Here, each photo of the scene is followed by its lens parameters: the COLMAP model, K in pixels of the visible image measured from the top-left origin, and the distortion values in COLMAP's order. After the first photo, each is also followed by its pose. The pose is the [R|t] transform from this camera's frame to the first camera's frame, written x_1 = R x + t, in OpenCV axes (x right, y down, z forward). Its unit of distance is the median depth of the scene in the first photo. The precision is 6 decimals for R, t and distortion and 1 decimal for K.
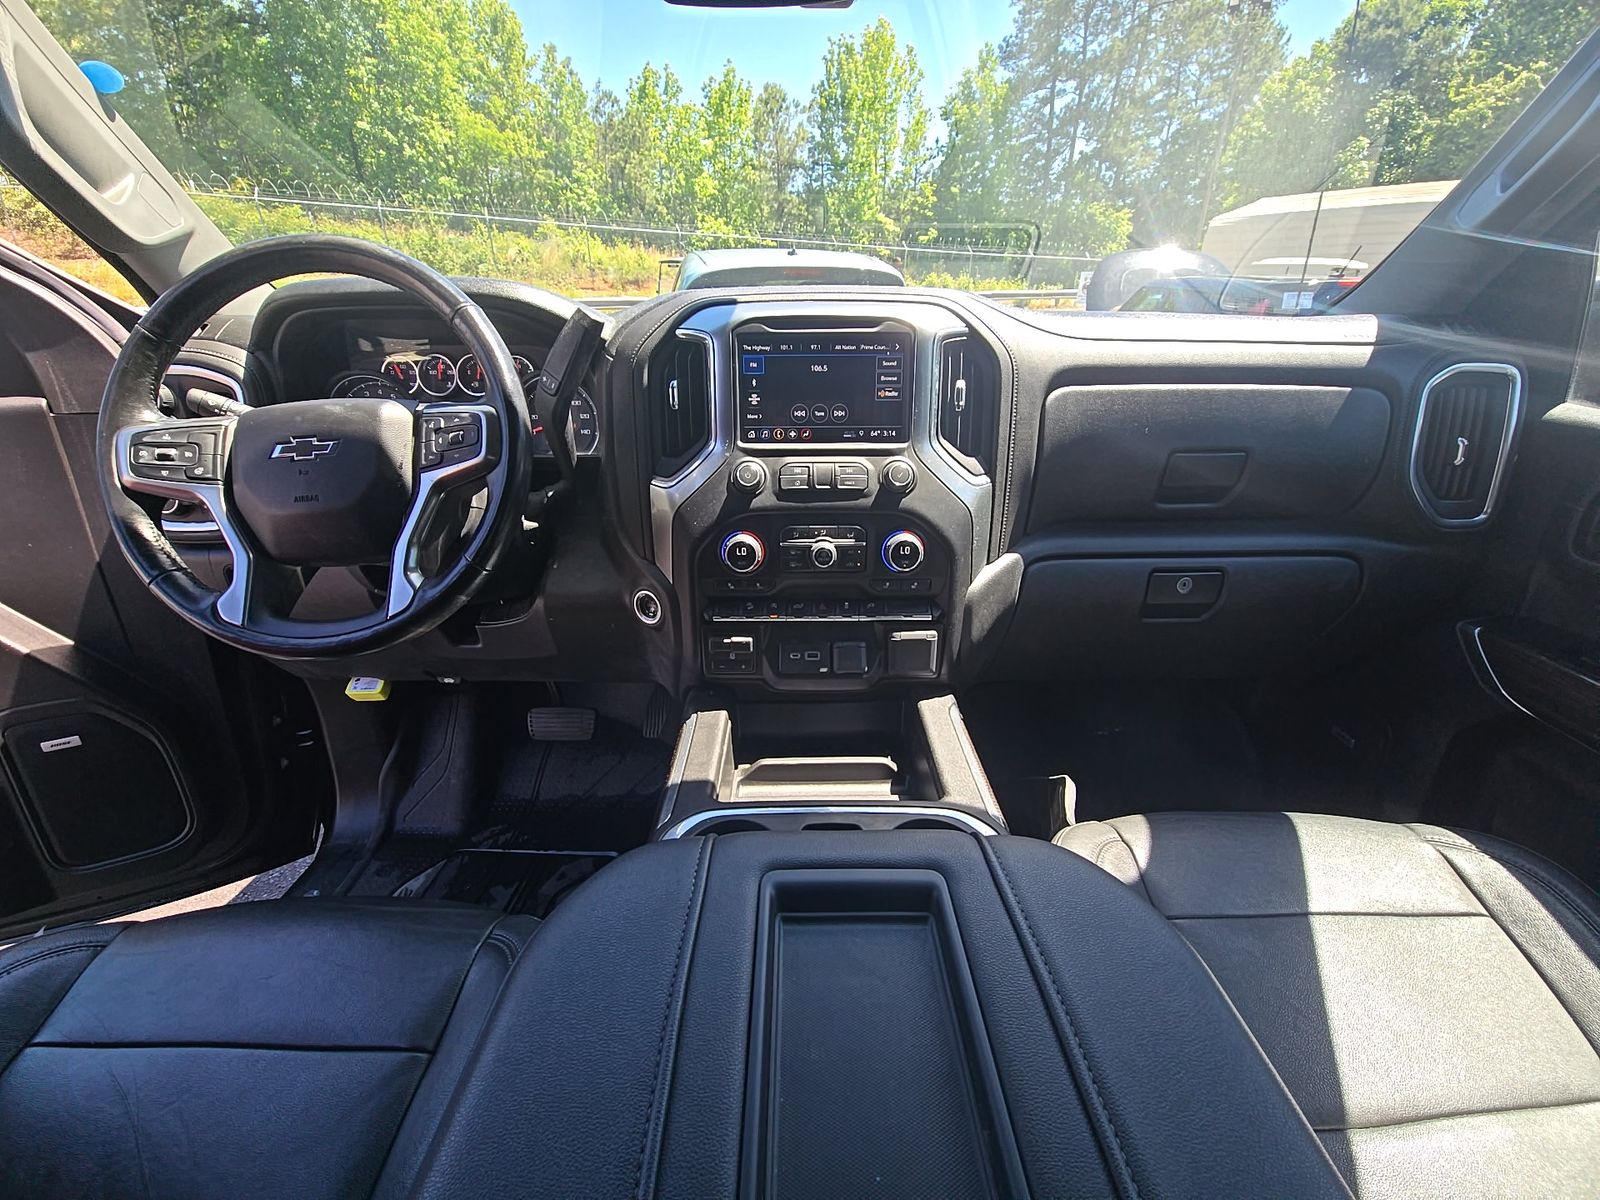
lens RADIAL K [[640.9, 0, 800.0], [0, 640.9, 600.0], [0, 0, 1]] dist [-0.002301, 0.000078]
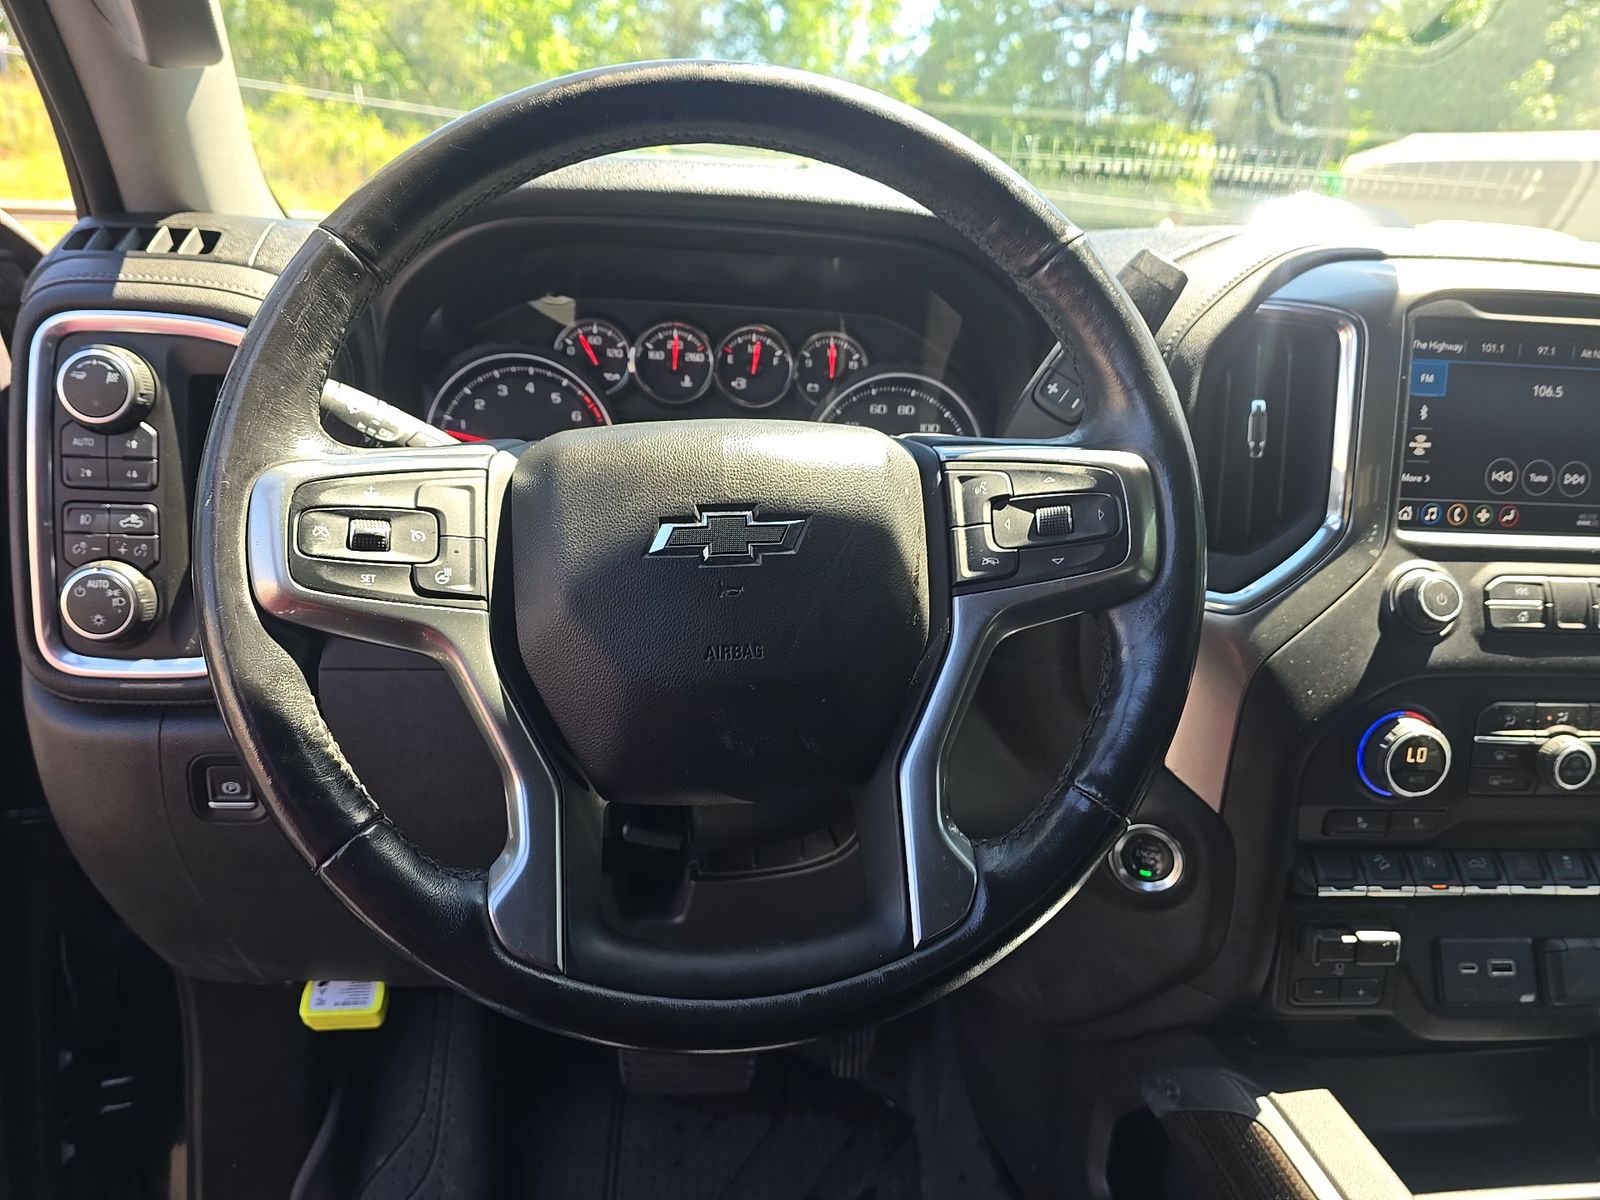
lens RADIAL K [[1089.4, 0, 800.0], [0, 1089.4, 600.0], [0, 0, 1]] dist [-0.000024, -0.007717]
pose [[0.994710, 0.027501, 0.098969, -0.629132], [-0.015403, 0.992535, -0.120985, -0.084995], [-0.101557, 0.118821, 0.987708, 0.231357]]
